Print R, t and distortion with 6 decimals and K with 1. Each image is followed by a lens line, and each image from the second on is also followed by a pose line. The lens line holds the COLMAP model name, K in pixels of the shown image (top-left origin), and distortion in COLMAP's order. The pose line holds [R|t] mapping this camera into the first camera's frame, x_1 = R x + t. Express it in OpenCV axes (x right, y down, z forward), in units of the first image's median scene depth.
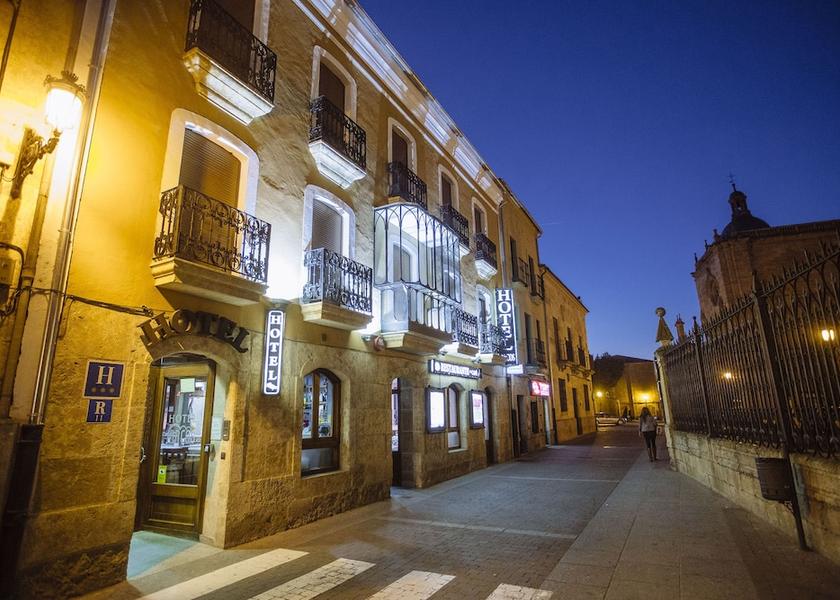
lens RADIAL K [[464.3, 0, 421.9], [0, 464.3, 296.3], [0, 0, 1]] dist [-0.051563, 0.028944]
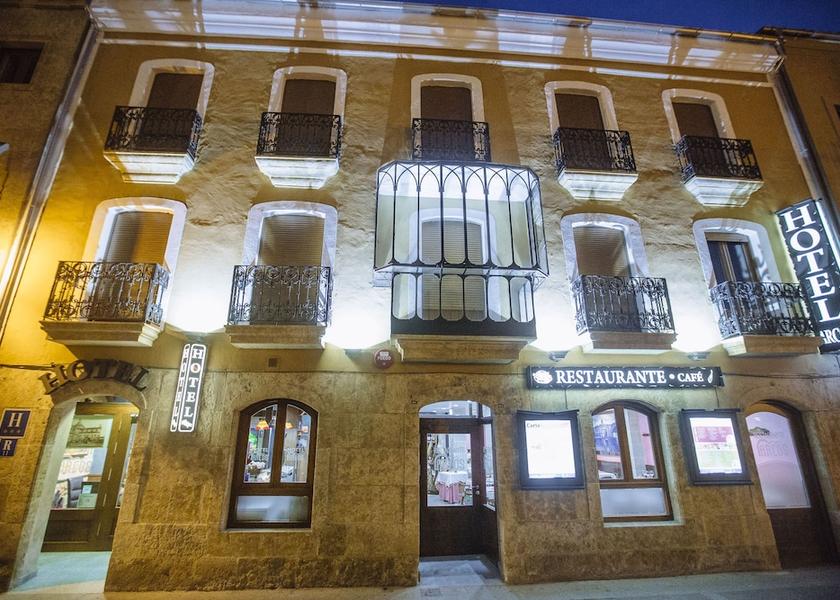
lens RADIAL K [[420.2, 0, 420.0], [0, 420.2, 300.0], [0, 0, 1]] dist [-0.039784, 0.008641]
pose [[0.543335, -0.253519, -0.800322, 0.675658], [0.197293, 0.965174, -0.171798, 0.188811], [0.816004, -0.064554, 0.574431, 0.904436]]
